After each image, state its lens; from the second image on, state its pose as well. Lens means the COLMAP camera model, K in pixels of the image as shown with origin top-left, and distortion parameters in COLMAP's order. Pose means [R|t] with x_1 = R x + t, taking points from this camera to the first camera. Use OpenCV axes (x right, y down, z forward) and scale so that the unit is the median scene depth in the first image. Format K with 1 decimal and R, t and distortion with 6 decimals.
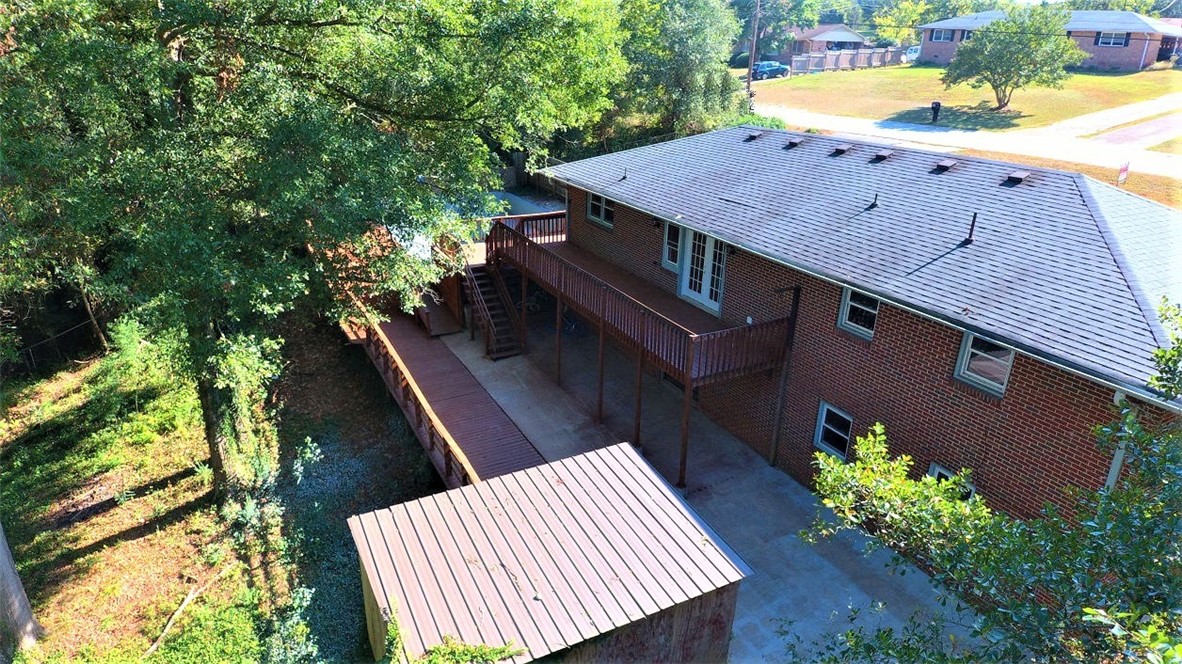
lens RADIAL K [[716.2, 0, 591.0], [0, 716.2, 332.0], [0, 0, 1]] dist [0.119081, -0.154788]
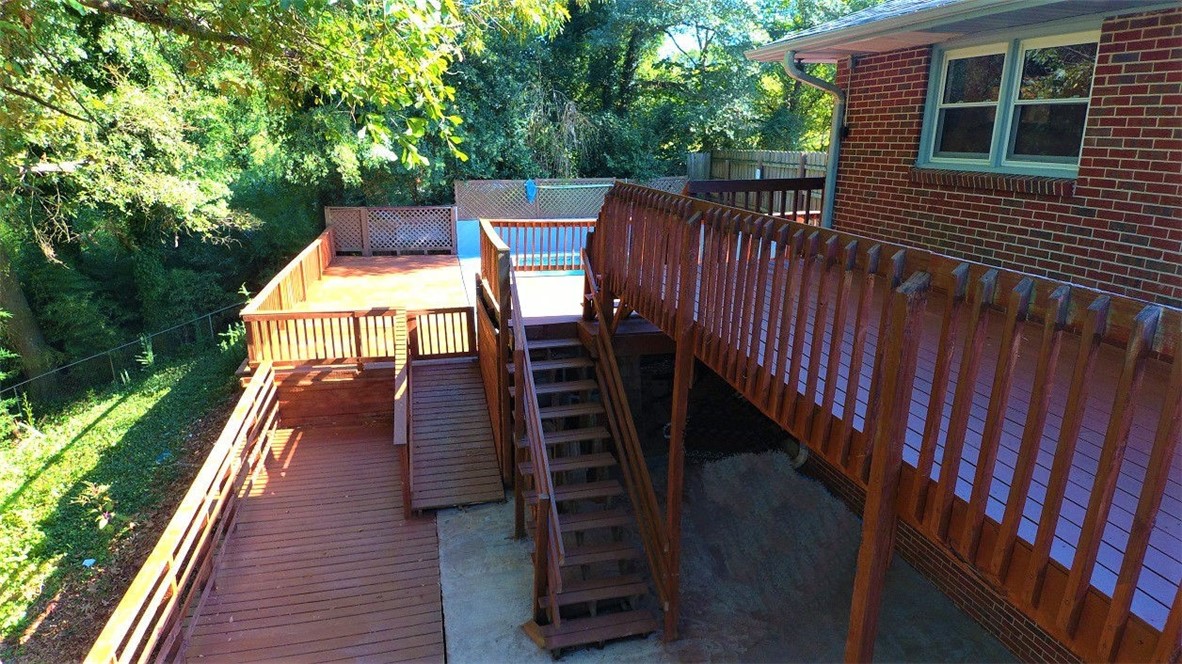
lens RADIAL K [[716.2, 0, 591.0], [0, 716.2, 332.0], [0, 0, 1]] dist [0.119081, -0.154788]
pose [[0.970365, 0.051339, -0.236127, -0.072609], [-0.078286, 0.991259, -0.106194, -0.062847], [0.228611, 0.121533, 0.965902, 0.836760]]
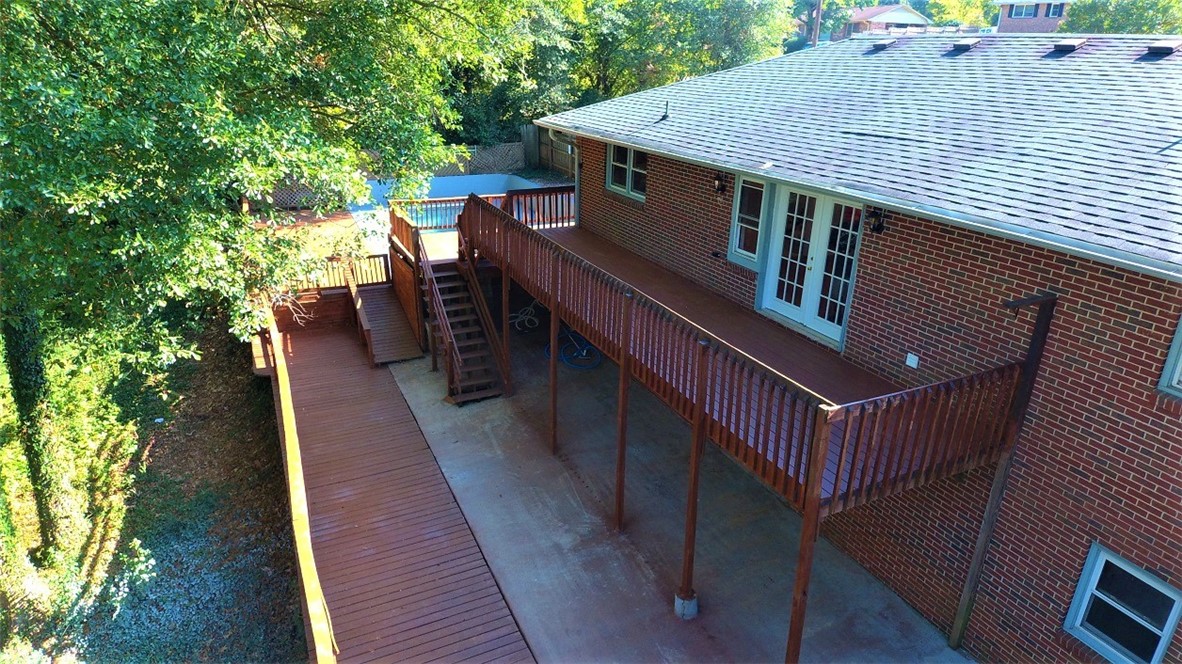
lens RADIAL K [[716.2, 0, 591.0], [0, 716.2, 332.0], [0, 0, 1]] dist [0.119081, -0.154788]
pose [[0.999030, 0.010049, -0.042868, 0.012710], [-0.010471, 0.999899, -0.009631, -0.025476], [0.042767, 0.010071, 0.999034, 0.411647]]
